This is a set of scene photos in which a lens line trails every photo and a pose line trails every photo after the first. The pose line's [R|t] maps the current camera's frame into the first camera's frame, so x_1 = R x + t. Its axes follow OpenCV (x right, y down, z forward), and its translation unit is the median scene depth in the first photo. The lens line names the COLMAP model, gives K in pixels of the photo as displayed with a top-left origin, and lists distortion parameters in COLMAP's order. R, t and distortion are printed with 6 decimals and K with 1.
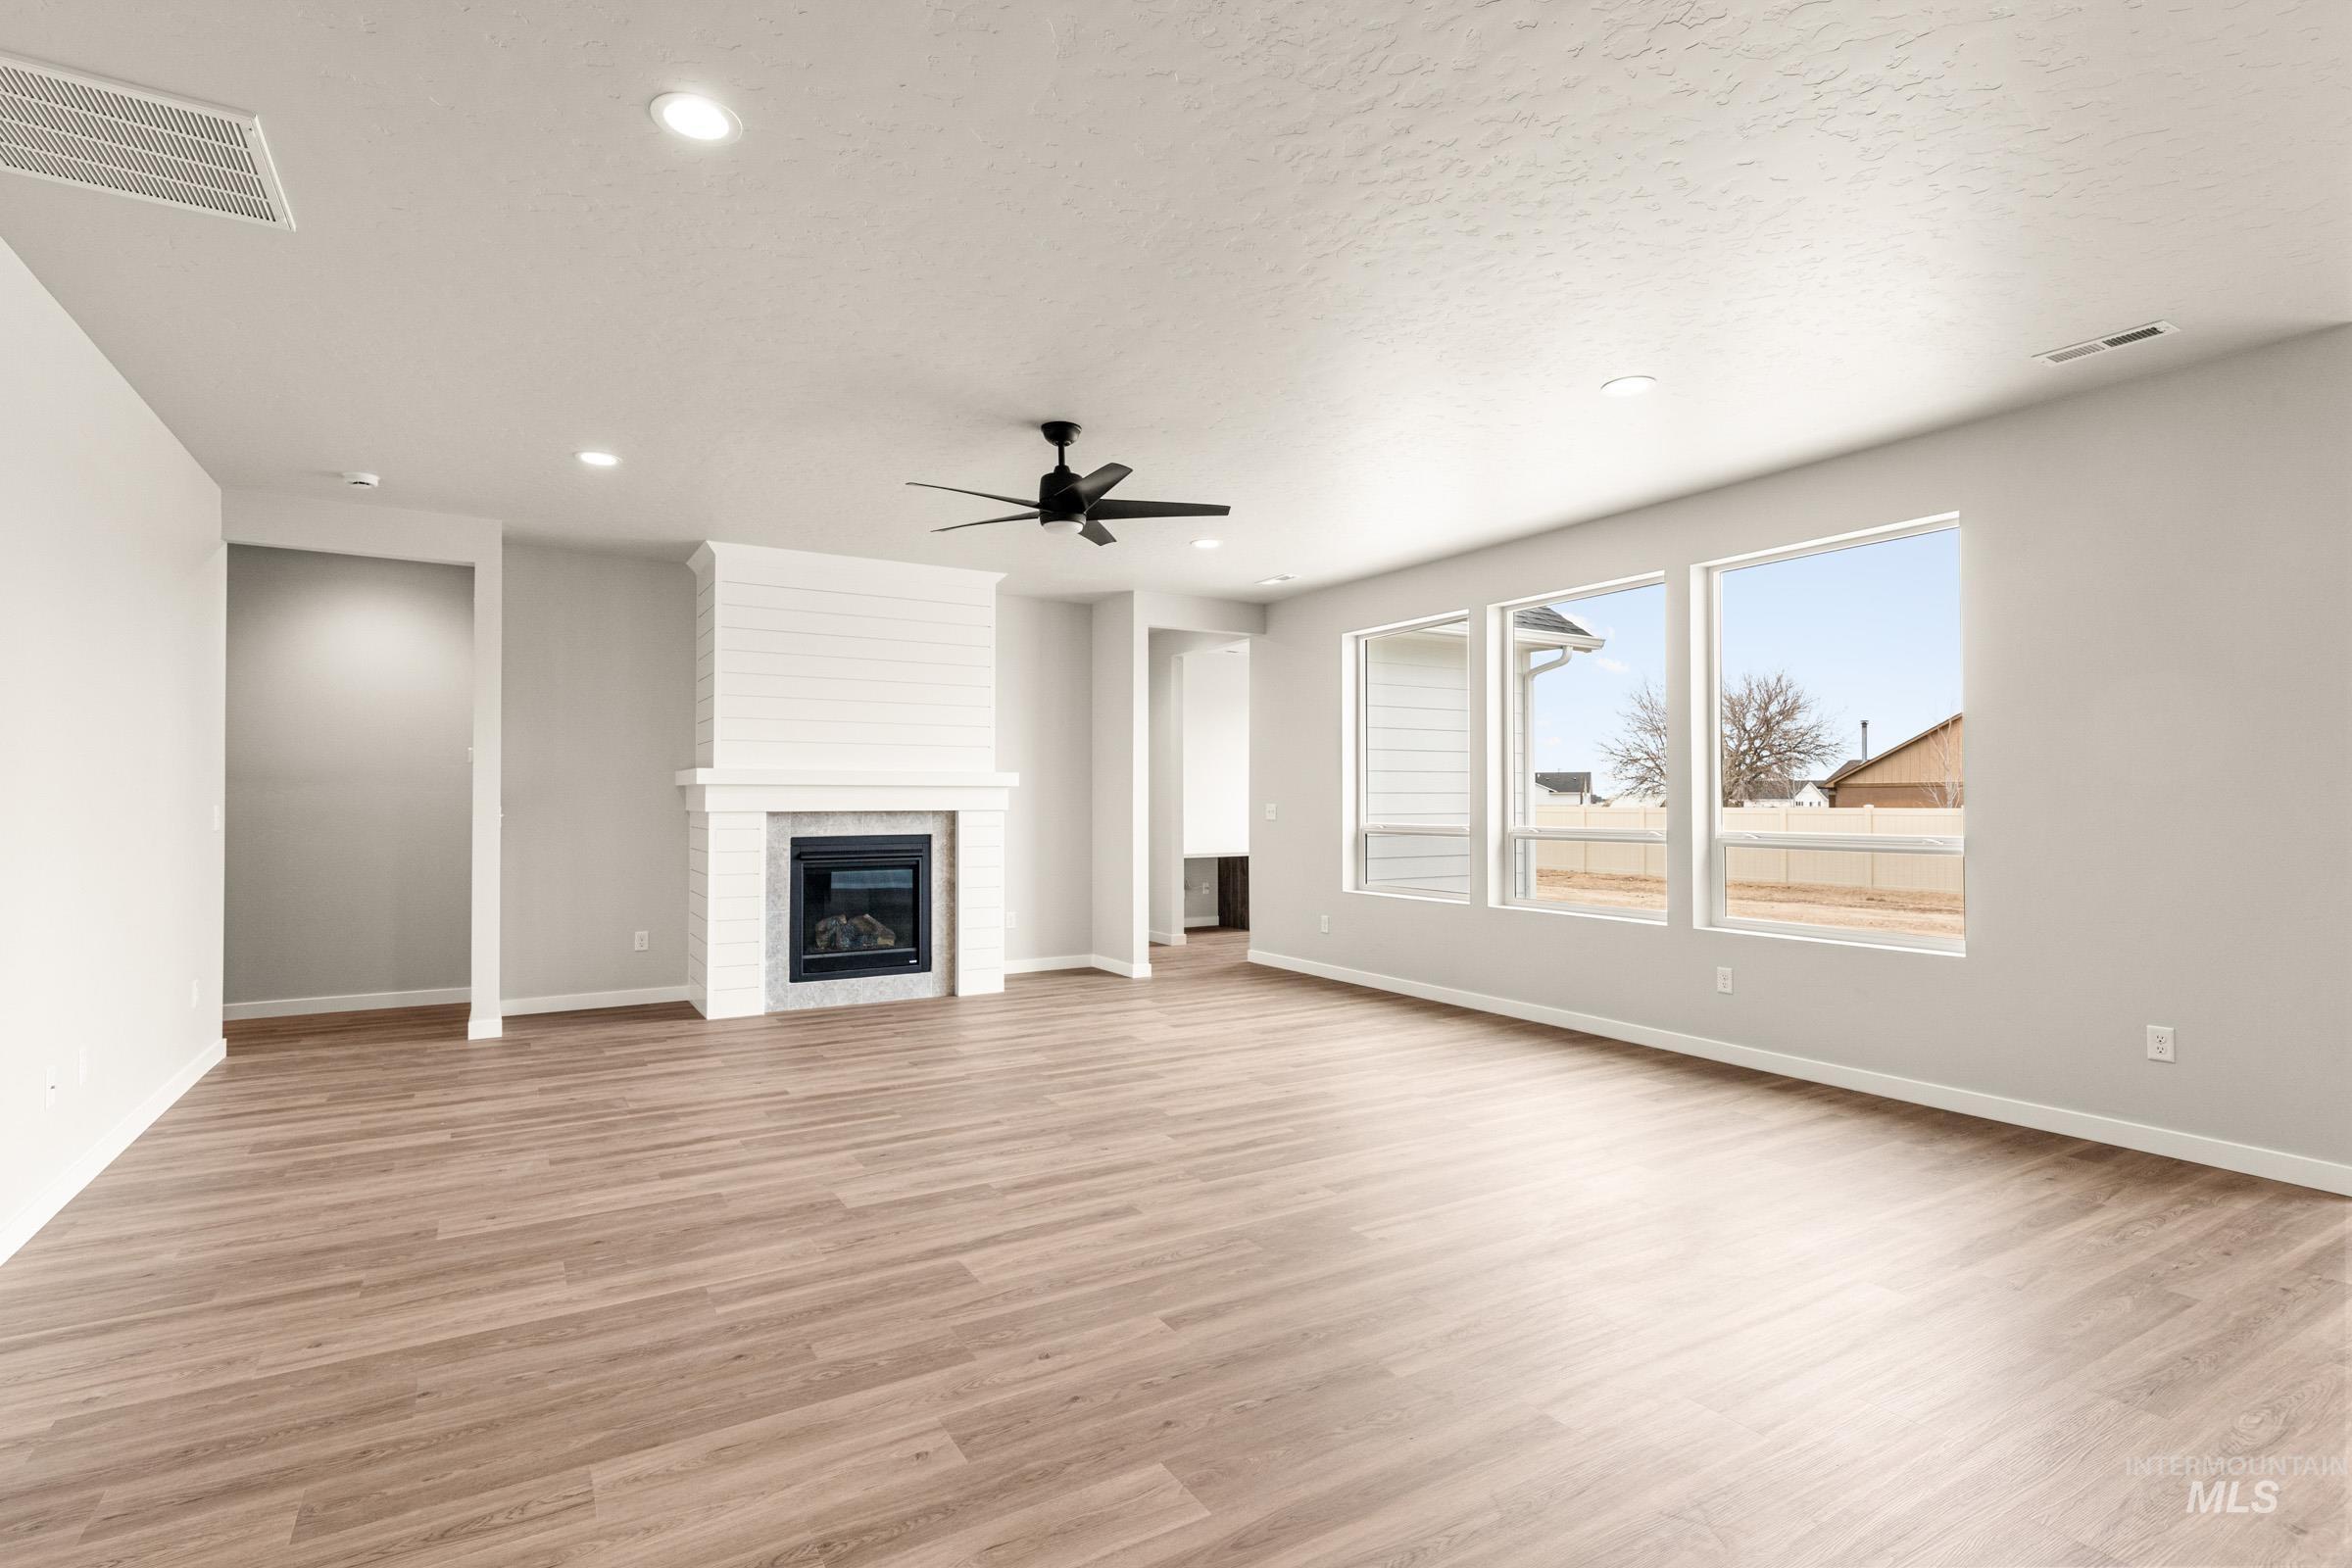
lens RADIAL K [[1137.7, 0, 1176.0], [0, 1137.7, 780.0], [0, 0, 1]] dist [0.005513, -0.001402]
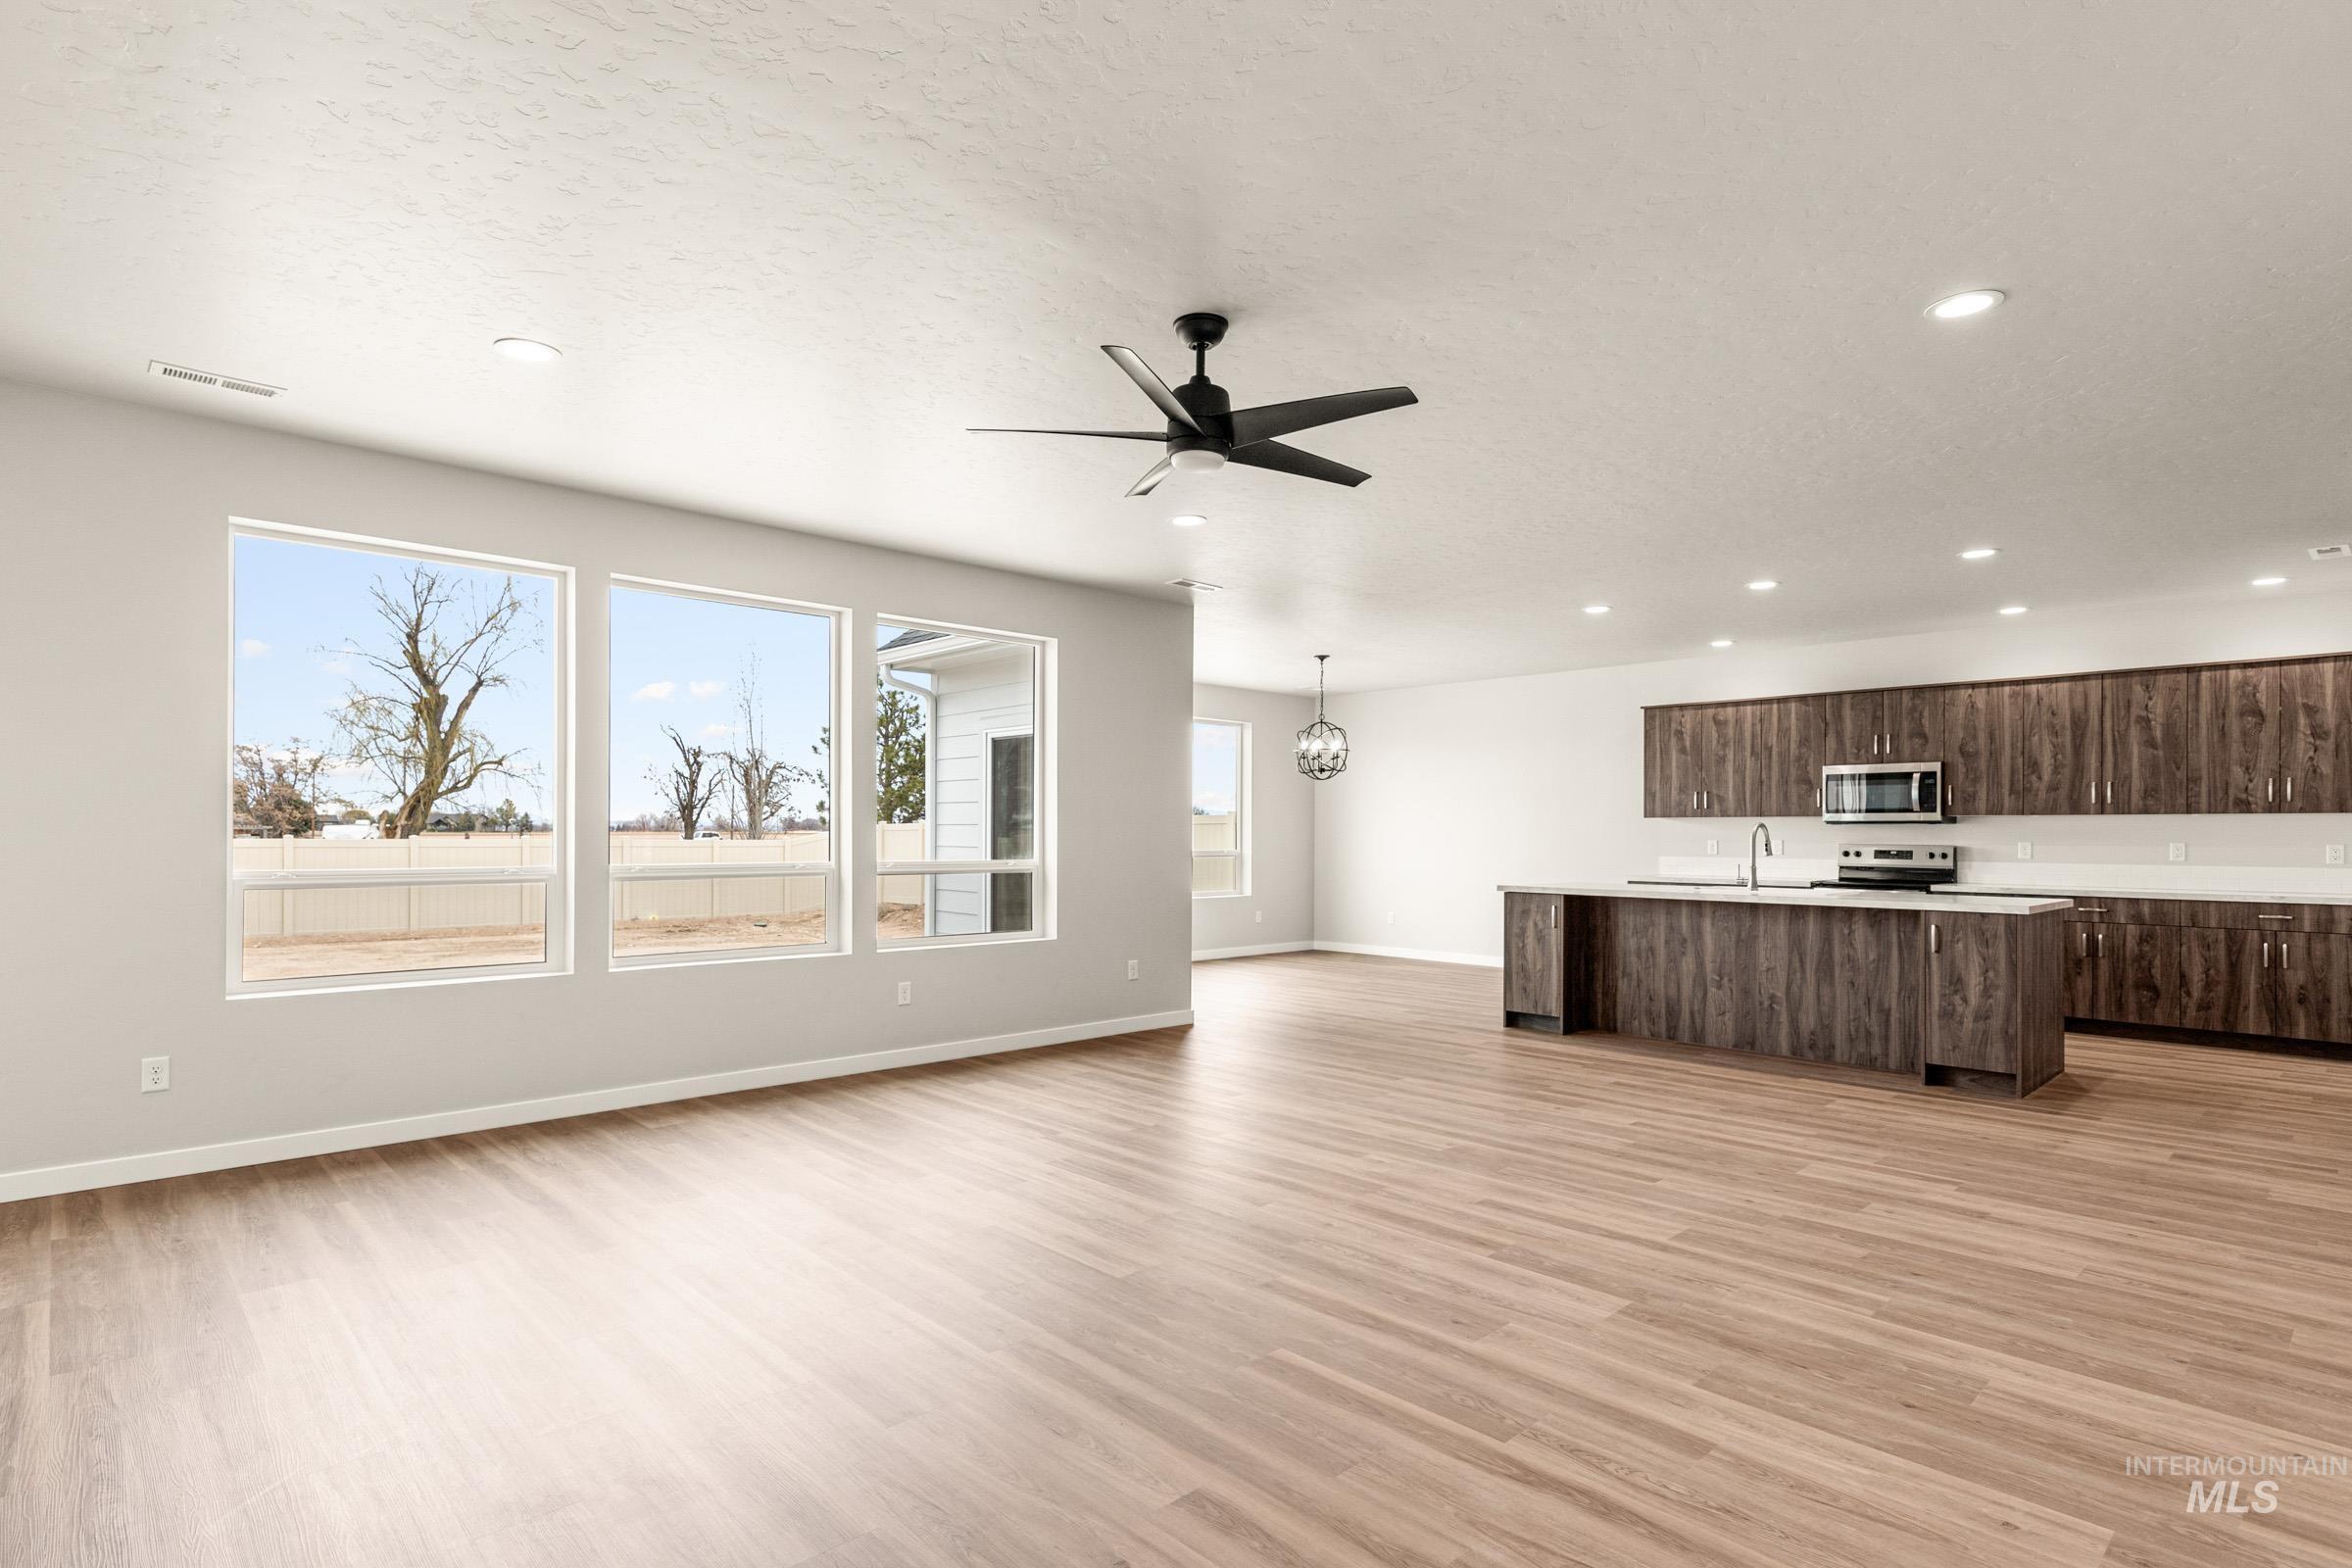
lens RADIAL K [[1171.4, 0, 1159.5], [0, 1171.4, 835.9], [0, 0, 1]] dist [0.001629, -0.000305]
pose [[-0.204187, -0.004750, 0.978920, -1.122062], [-0.021017, 0.999779, 0.000467, 0.022776], [-0.978706, -0.020479, -0.204242, 1.582469]]
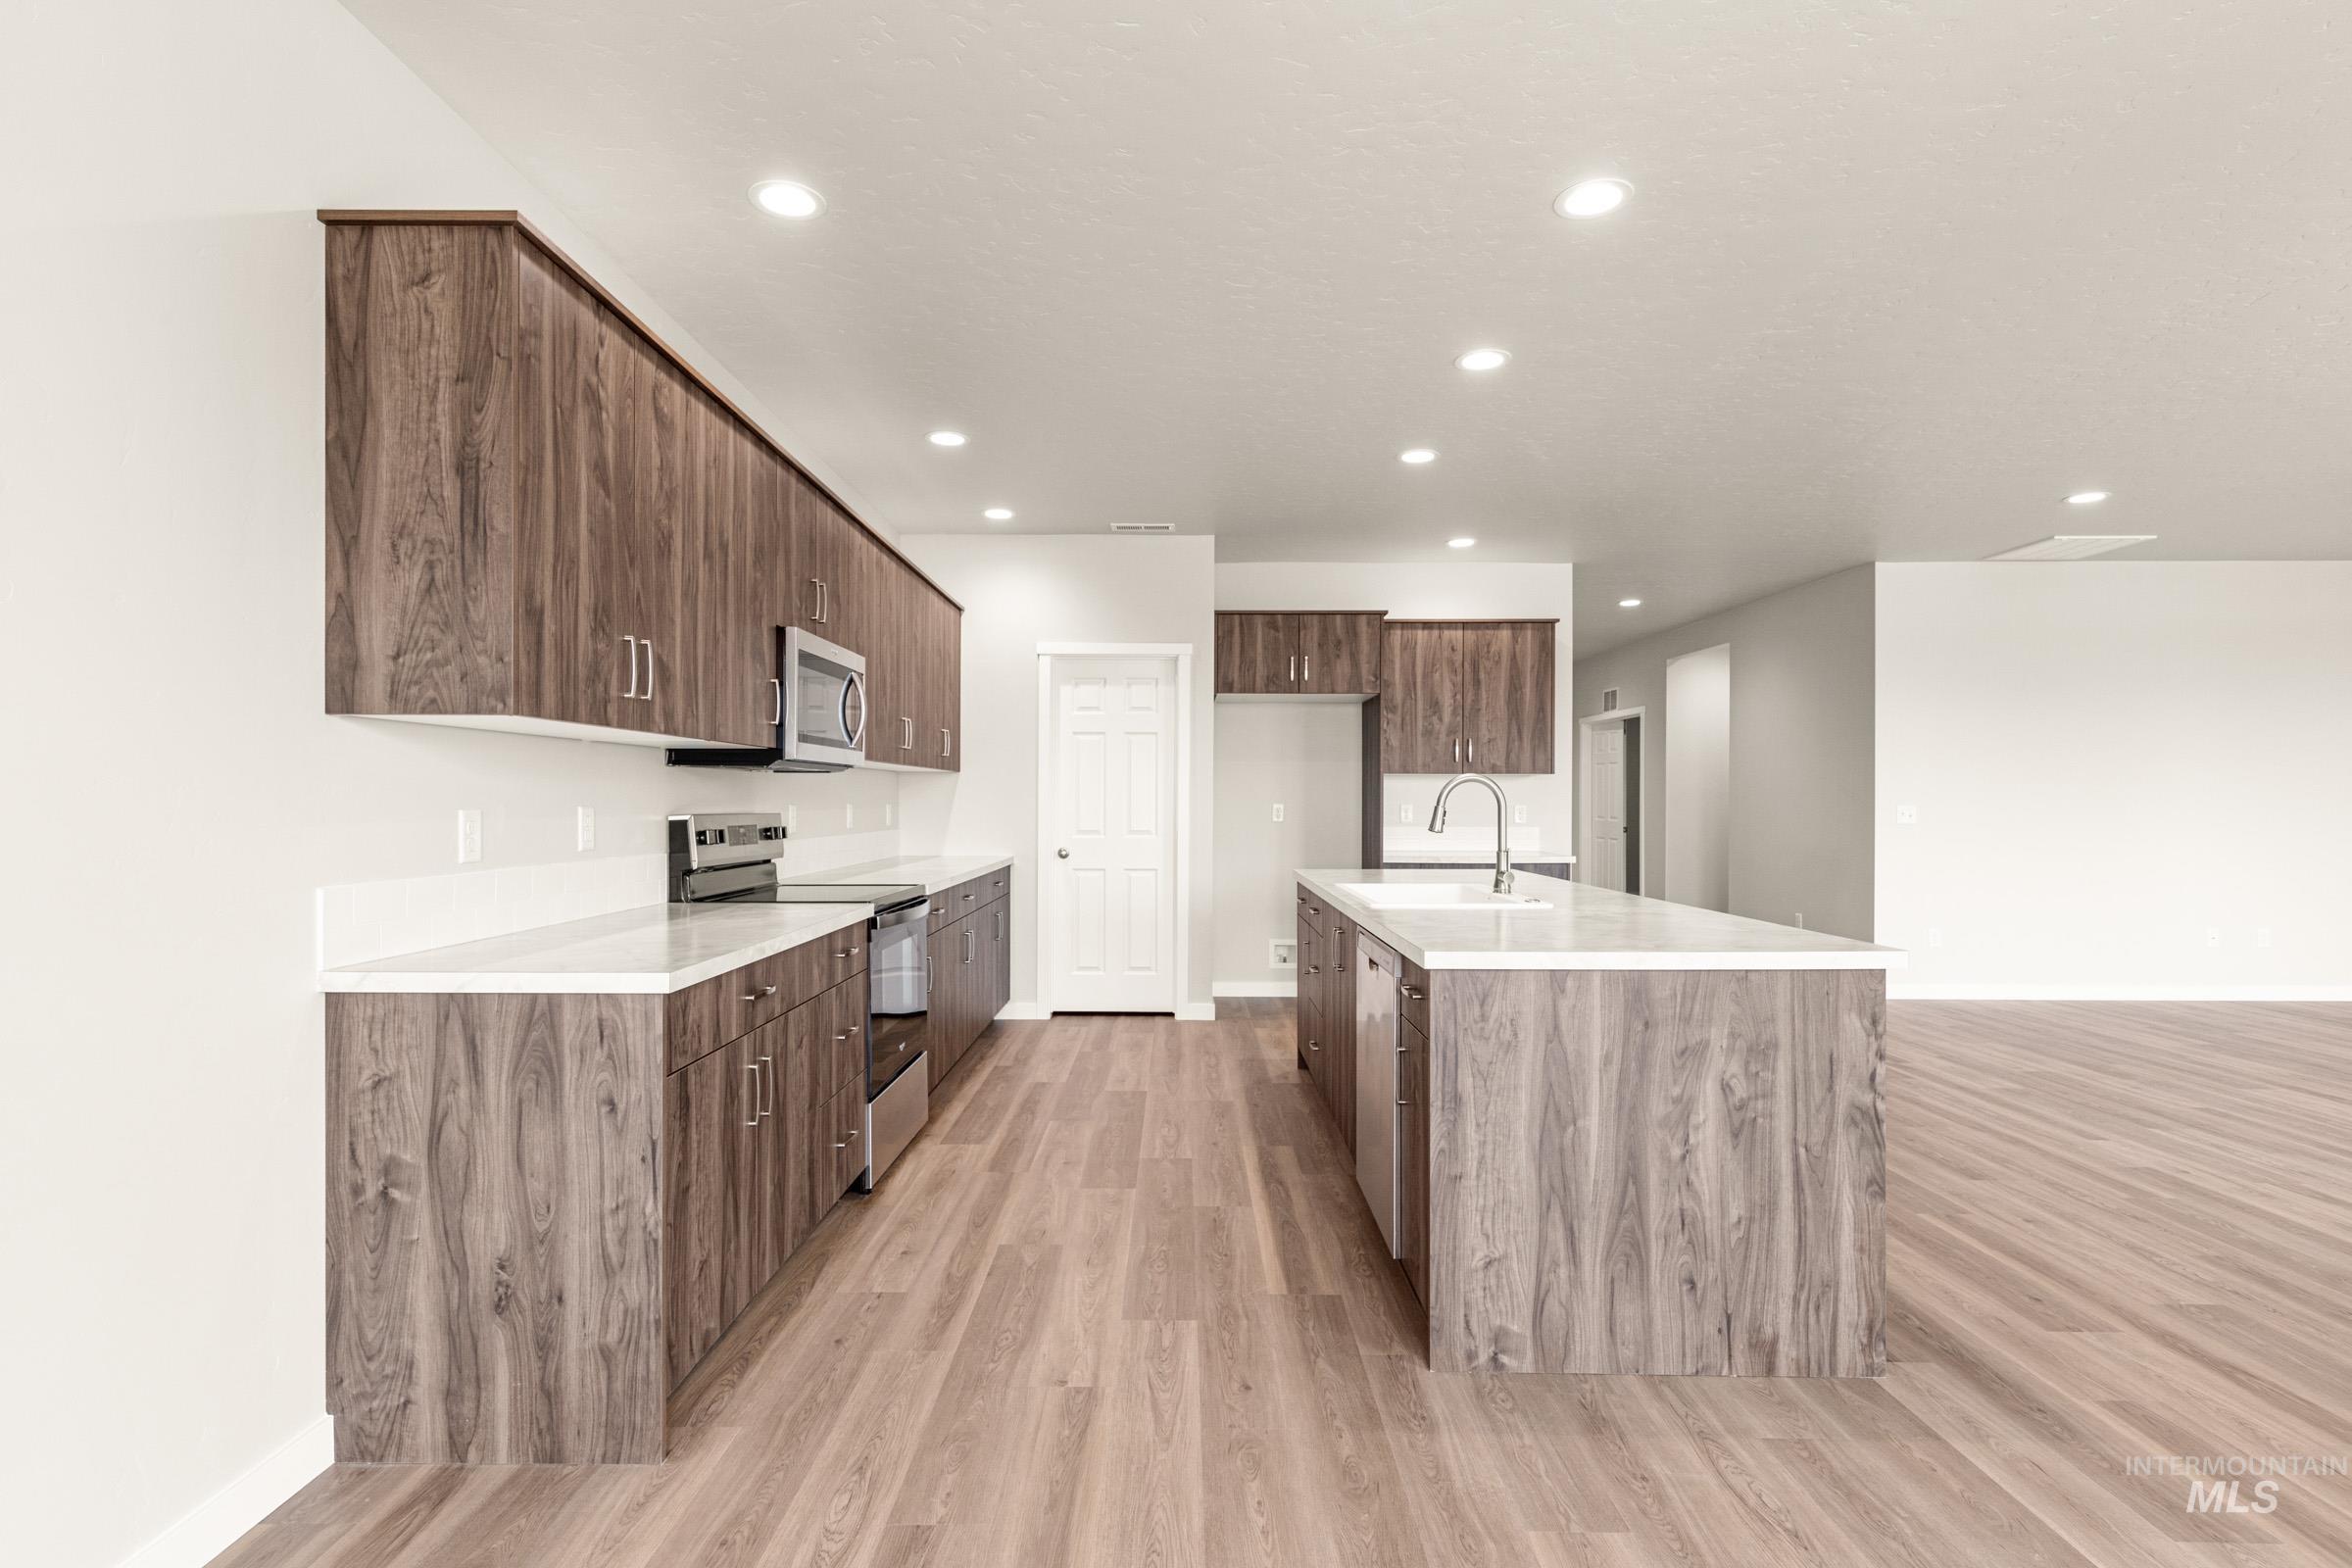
lens RADIAL K [[1137.7, 0, 1172.2], [0, 1137.7, 798.4], [0, 0, 1]] dist [0.005513, -0.001402]
pose [[-0.521045, -0.003635, -0.853521, 1.793904], [0.013694, 0.999827, -0.012618, 0.013956], [0.853419, -0.018263, -0.520905, 0.470062]]
